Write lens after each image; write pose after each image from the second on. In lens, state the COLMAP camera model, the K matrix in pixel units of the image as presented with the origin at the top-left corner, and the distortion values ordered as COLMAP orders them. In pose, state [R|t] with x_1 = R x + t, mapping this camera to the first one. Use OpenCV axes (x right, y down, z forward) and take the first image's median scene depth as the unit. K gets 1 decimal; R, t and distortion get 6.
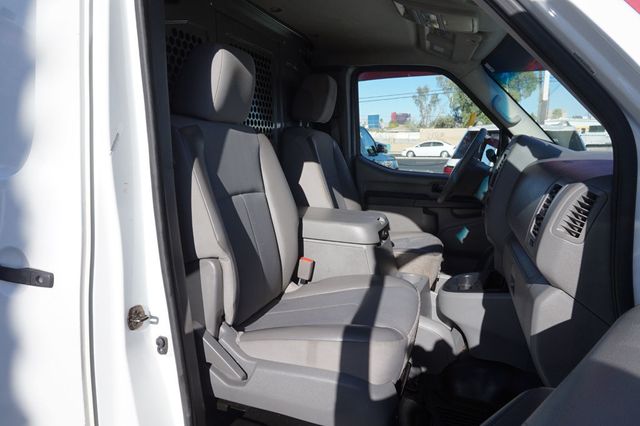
lens RADIAL K [[434.8, 0, 321.2], [0, 434.8, 212.6], [0, 0, 1]] dist [-0.029782, 0.018001]
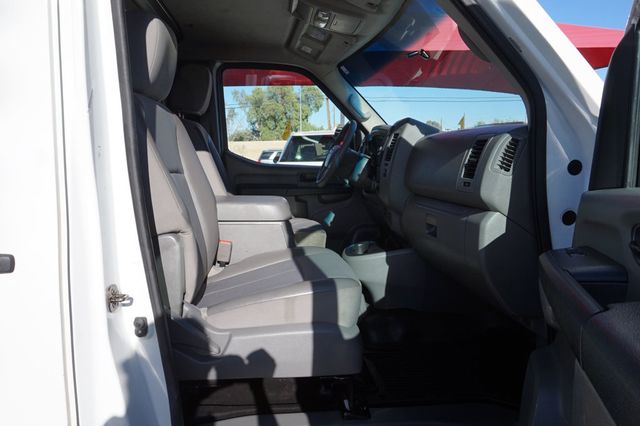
lens RADIAL K [[434.8, 0, 322.8], [0, 434.8, 209.8], [0, 0, 1]] dist [-0.029782, 0.018001]
pose [[0.899623, -0.069650, 0.431078, -0.273697], [0.085432, 0.996193, -0.017332, 0.075481], [-0.428229, 0.052420, 0.902148, -0.000871]]
